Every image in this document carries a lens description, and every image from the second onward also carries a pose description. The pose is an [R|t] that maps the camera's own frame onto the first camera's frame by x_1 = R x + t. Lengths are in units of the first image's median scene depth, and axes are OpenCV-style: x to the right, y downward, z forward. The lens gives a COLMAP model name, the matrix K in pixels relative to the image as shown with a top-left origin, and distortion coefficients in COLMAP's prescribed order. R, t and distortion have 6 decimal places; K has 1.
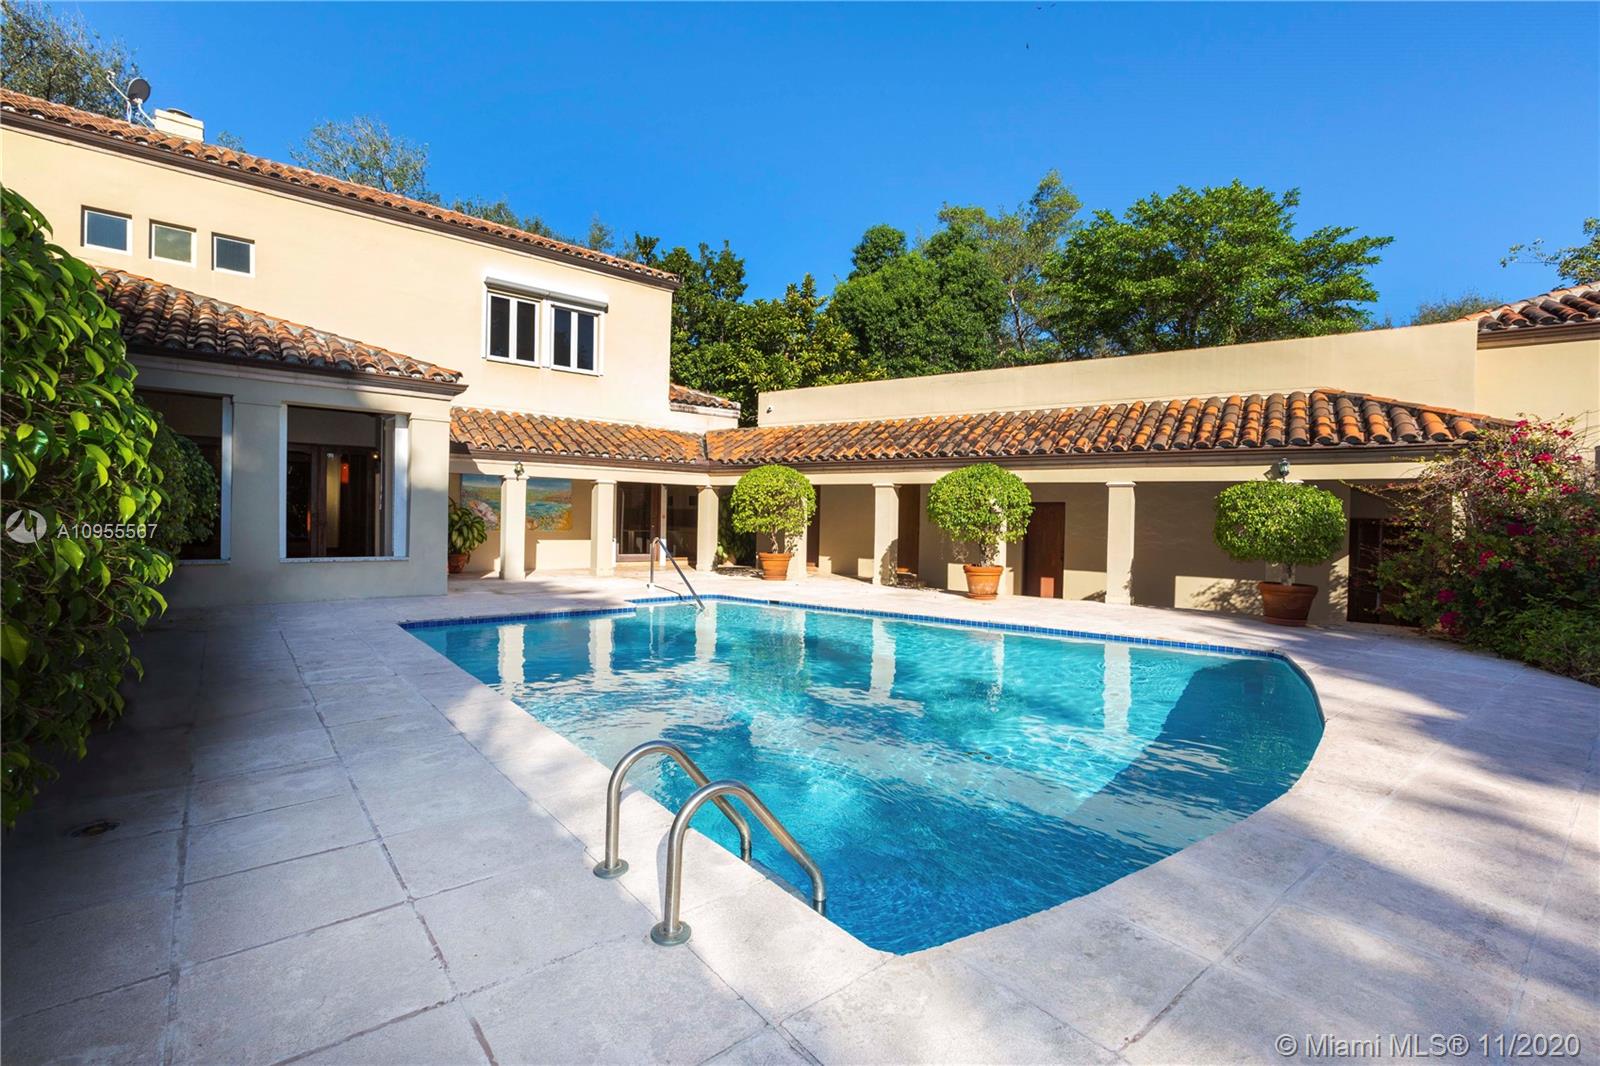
lens RADIAL K [[713.0, 0, 805.3], [0, 713.0, 482.2], [0, 0, 1]] dist [0.000106, -0.000024]
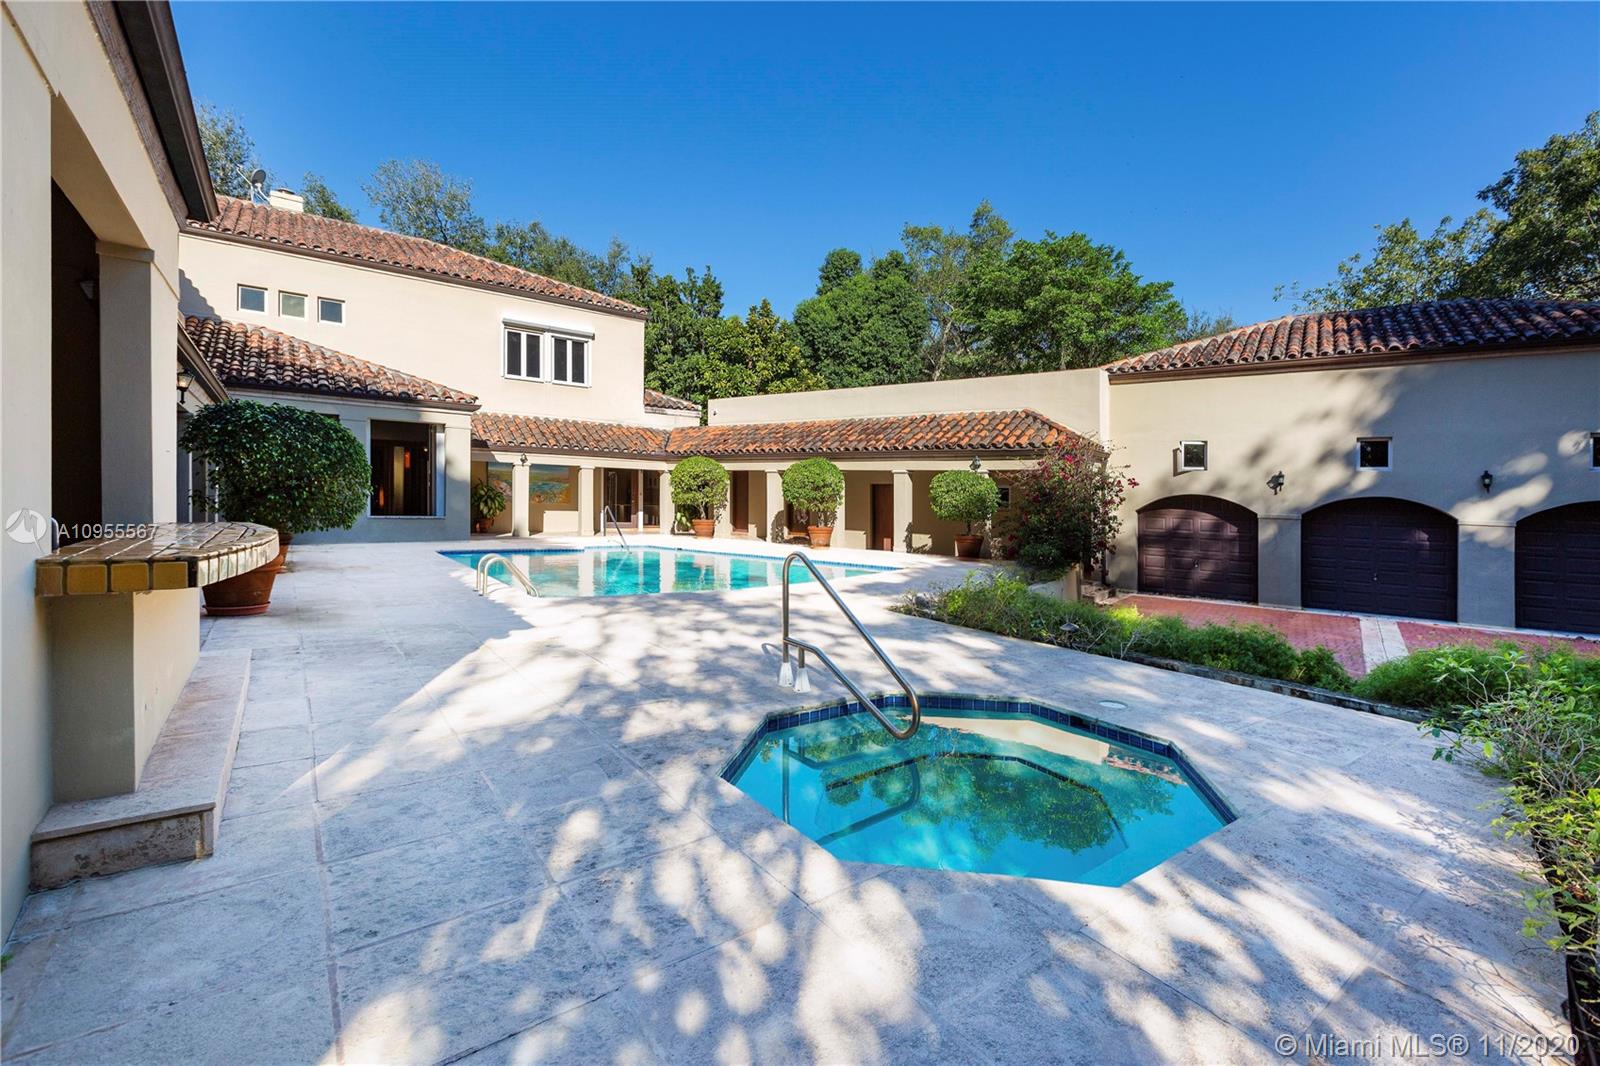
lens RADIAL K [[755.0, 0, 819.6], [0, 755.0, 485.6], [0, 0, 1]] dist [0.000312, 0.001020]
pose [[0.997011, 0.006261, -0.077008, 0.272998], [-0.004054, 0.999578, 0.028772, -0.009169], [0.077156, -0.028374, 0.996615, -0.410113]]
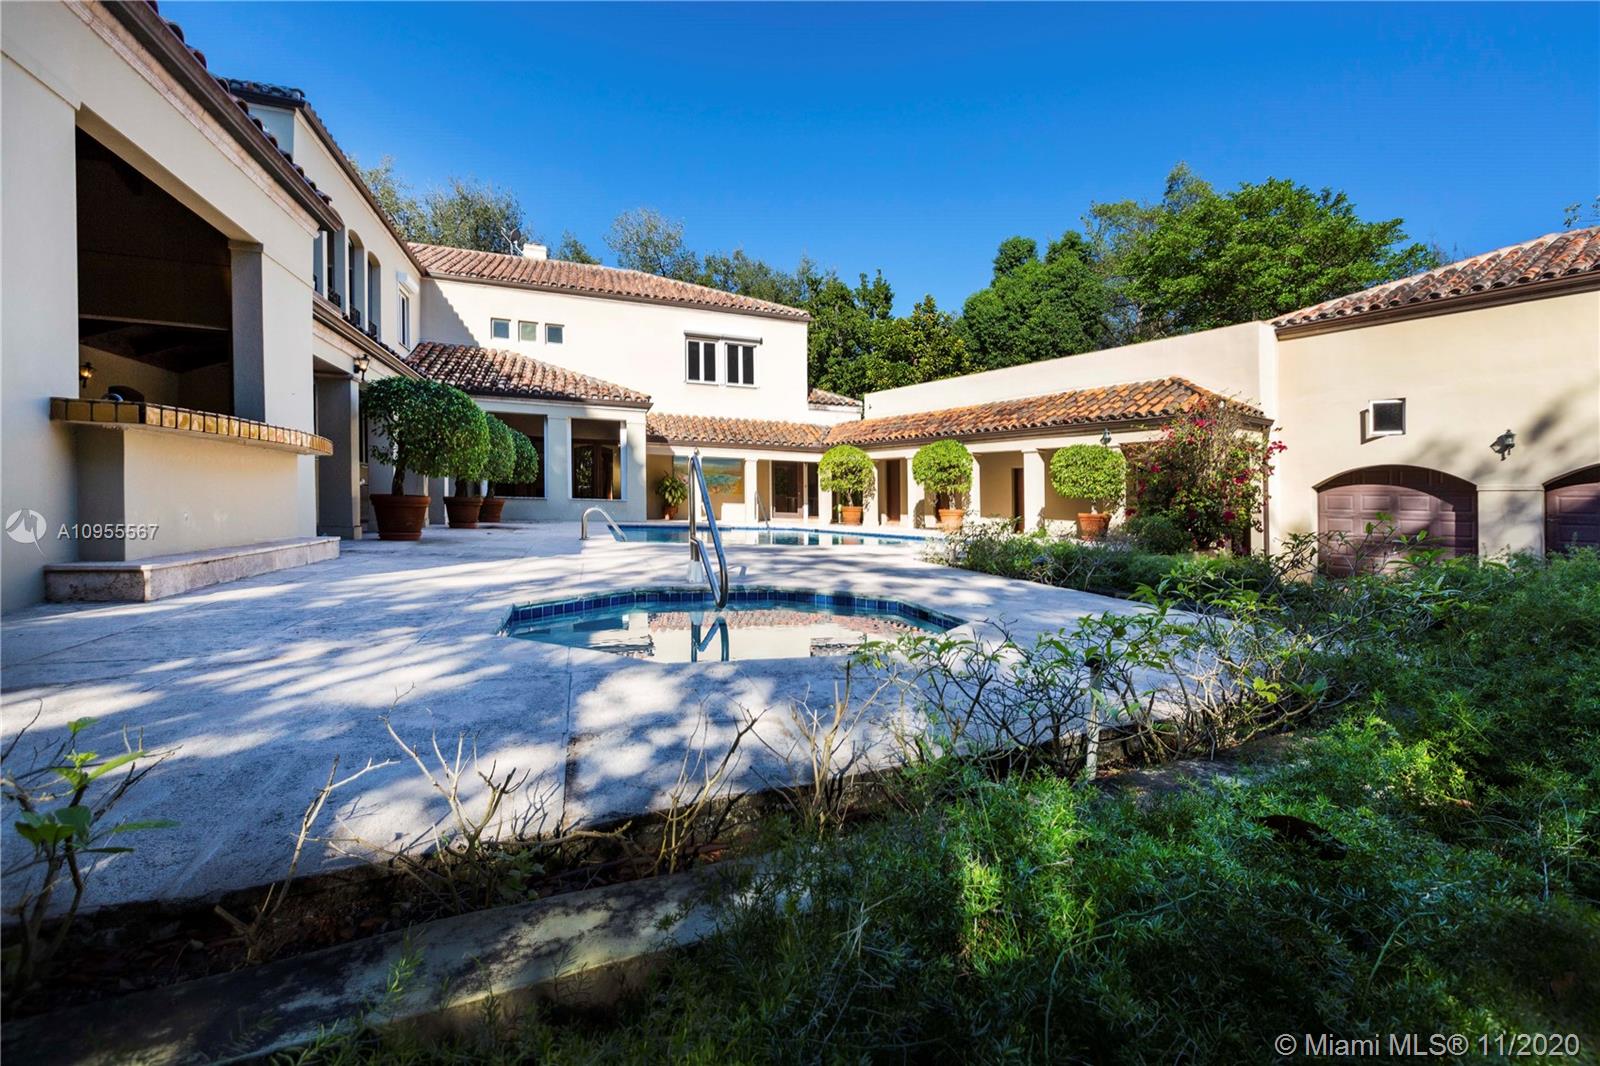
lens RADIAL K [[731.0, 0, 773.3], [0, 731.0, 508.2], [0, 0, 1]] dist [-0.000296, 0.000108]
pose [[0.906470, 0.013622, -0.422050, 0.410358], [0.003803, 0.999176, 0.040418, 0.038527], [0.422252, -0.038243, 0.905671, -0.385100]]
